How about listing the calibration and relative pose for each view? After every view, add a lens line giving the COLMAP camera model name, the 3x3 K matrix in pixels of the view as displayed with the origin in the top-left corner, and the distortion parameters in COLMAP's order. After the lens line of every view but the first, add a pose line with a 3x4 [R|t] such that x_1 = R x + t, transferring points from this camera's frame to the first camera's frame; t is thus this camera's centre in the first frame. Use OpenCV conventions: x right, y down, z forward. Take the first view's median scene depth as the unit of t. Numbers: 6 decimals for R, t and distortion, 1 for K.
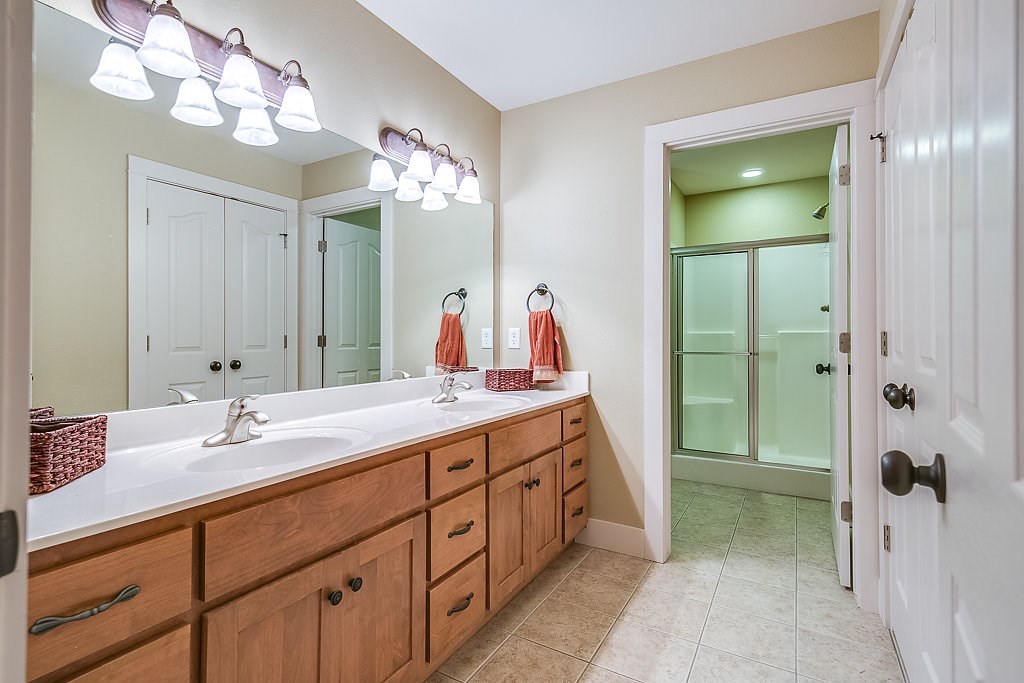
lens RADIAL K [[498.8, 0, 508.4], [0, 498.8, 336.9], [0, 0, 1]] dist [0.015319, -0.000721]
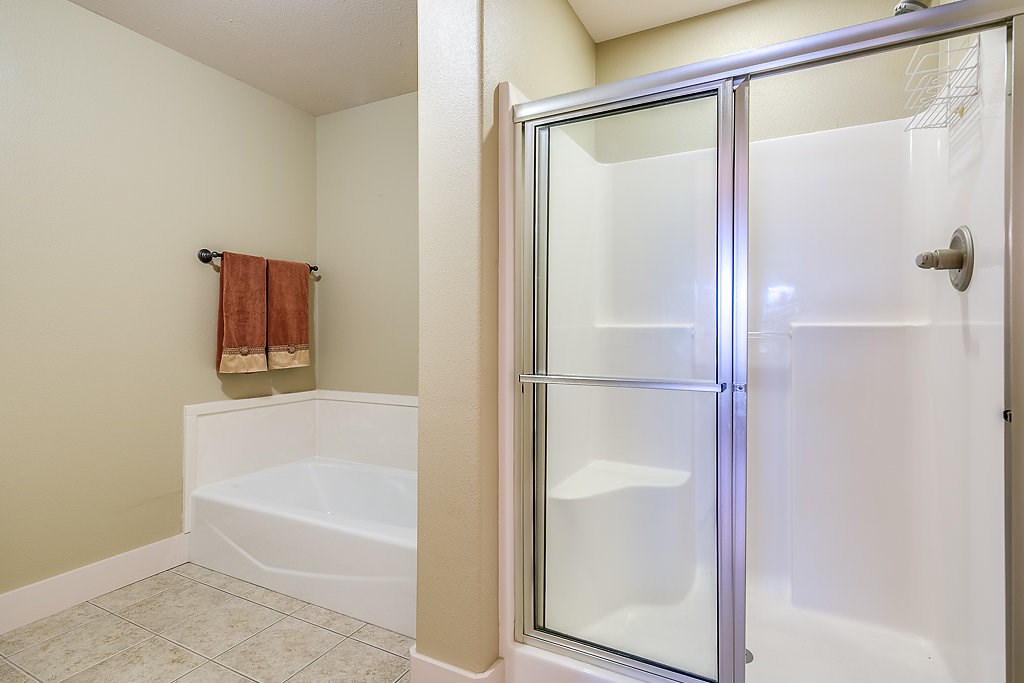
lens RADIAL K [[498.8, 0, 508.4], [0, 498.8, 336.9], [0, 0, 1]] dist [0.015319, -0.000721]
pose [[0.999853, -0.002282, 0.016976, 0.301644], [0.002141, 0.999963, 0.008281, -0.003629], [-0.016994, -0.008243, 0.999822, 0.598743]]
